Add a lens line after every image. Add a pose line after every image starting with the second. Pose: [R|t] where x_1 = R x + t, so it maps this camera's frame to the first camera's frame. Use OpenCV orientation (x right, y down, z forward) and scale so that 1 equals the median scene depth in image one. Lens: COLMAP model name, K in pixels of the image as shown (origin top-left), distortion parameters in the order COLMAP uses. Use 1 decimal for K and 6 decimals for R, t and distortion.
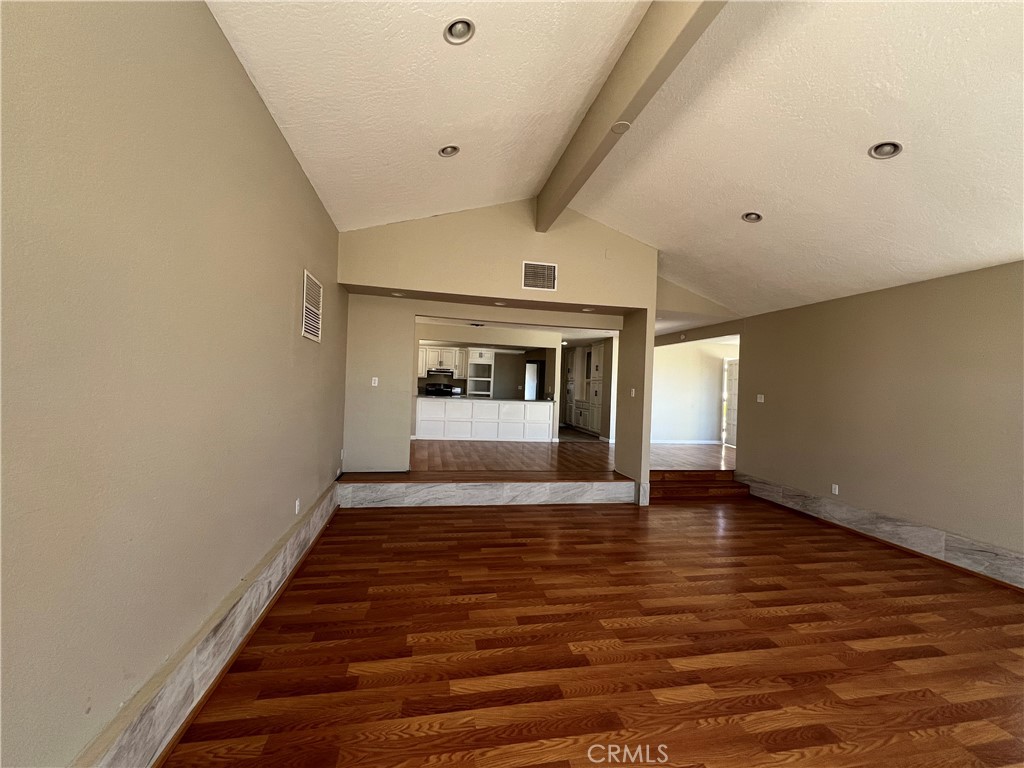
lens RADIAL K [[409.7, 0, 509.6], [0, 409.7, 381.1], [0, 0, 1]] dist [0.000479, 0.000208]
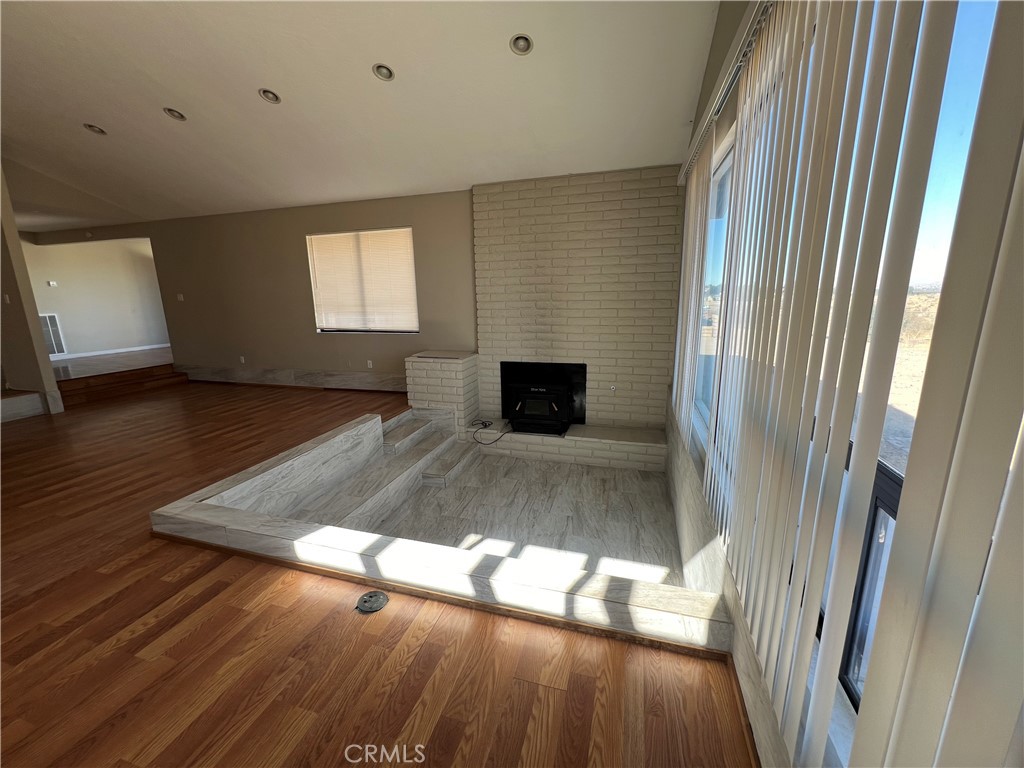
lens RADIAL K [[409.7, 0, 511.6], [0, 409.7, 382.3], [0, 0, 1]] dist [0.000479, 0.000208]
pose [[0.470923, -0.234112, 0.850543, 0.012284], [0.026909, 0.967507, 0.251408, 0.007587], [-0.881764, -0.095506, 0.461921, -0.346152]]
